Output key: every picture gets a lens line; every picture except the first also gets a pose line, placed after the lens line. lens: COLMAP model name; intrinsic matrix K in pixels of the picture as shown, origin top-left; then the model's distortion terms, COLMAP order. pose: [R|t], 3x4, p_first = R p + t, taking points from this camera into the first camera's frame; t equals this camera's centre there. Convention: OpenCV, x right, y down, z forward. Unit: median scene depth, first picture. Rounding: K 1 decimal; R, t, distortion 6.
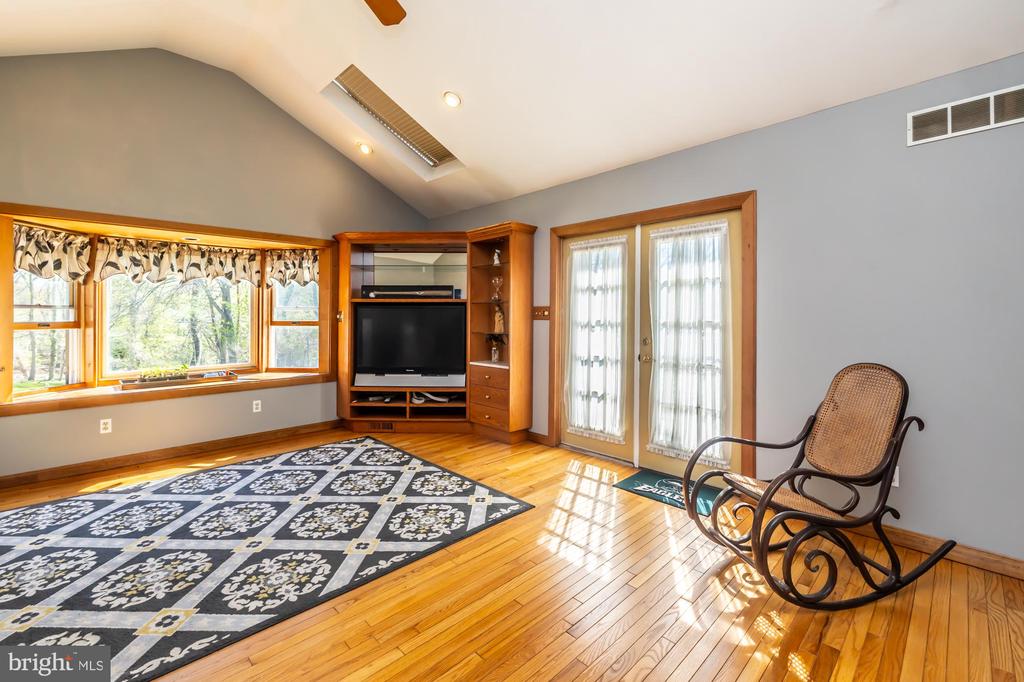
lens RADIAL K [[434.1, 0, 514.5], [0, 434.1, 316.4], [0, 0, 1]] dist [-0.001211, 0.001325]
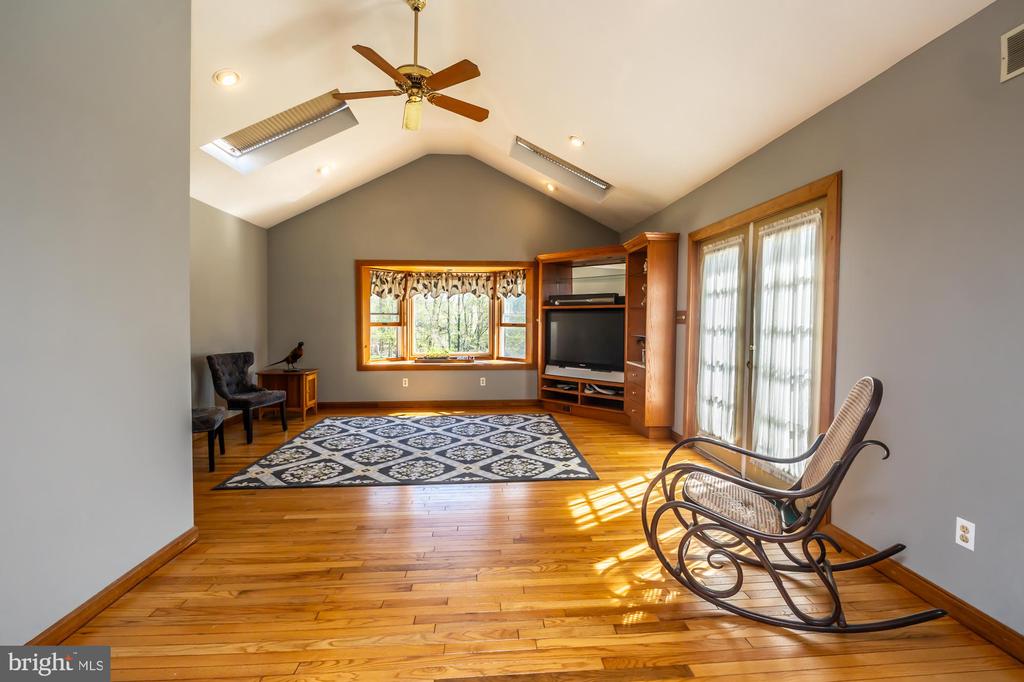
lens RADIAL K [[434.1, 0, 524.0], [0, 434.1, 332.5], [0, 0, 1]] dist [-0.001211, 0.001325]
pose [[0.771650, 0.021570, -0.635681, 0.492024], [-0.004540, 0.999586, 0.028407, 0.000770], [0.636031, -0.019034, 0.771429, -0.035550]]
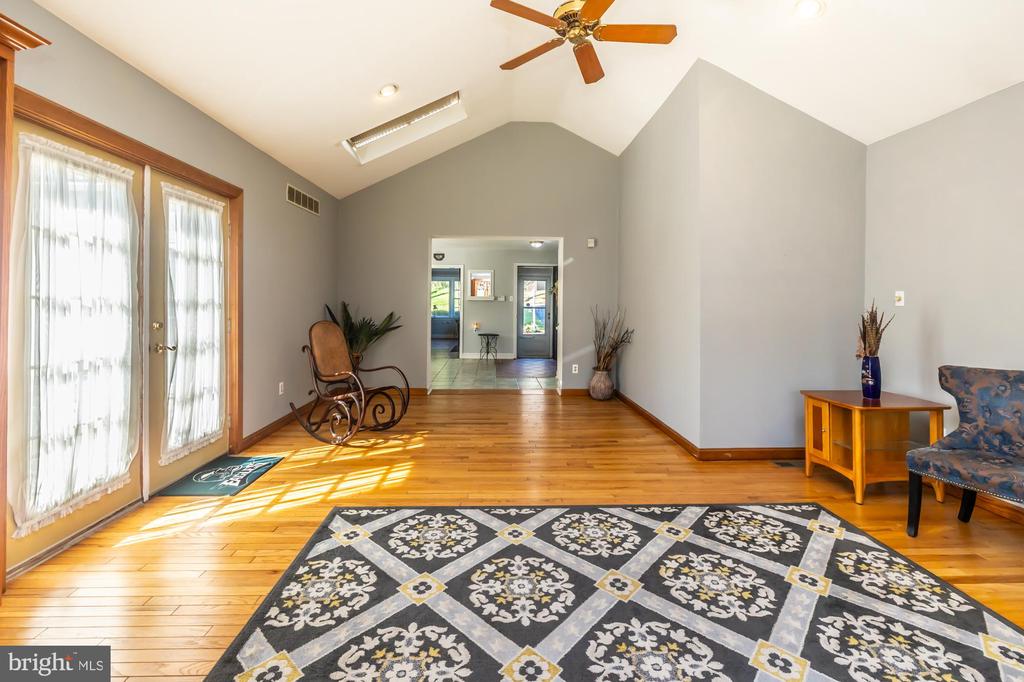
lens RADIAL K [[434.1, 0, 500.7], [0, 434.1, 301.9], [0, 0, 1]] dist [-0.001211, 0.001325]
pose [[-0.725433, -0.003326, 0.688285, -0.623225], [-0.007730, 0.999965, -0.003314, 0.013761], [-0.688250, -0.007724, -0.725433, 1.089705]]
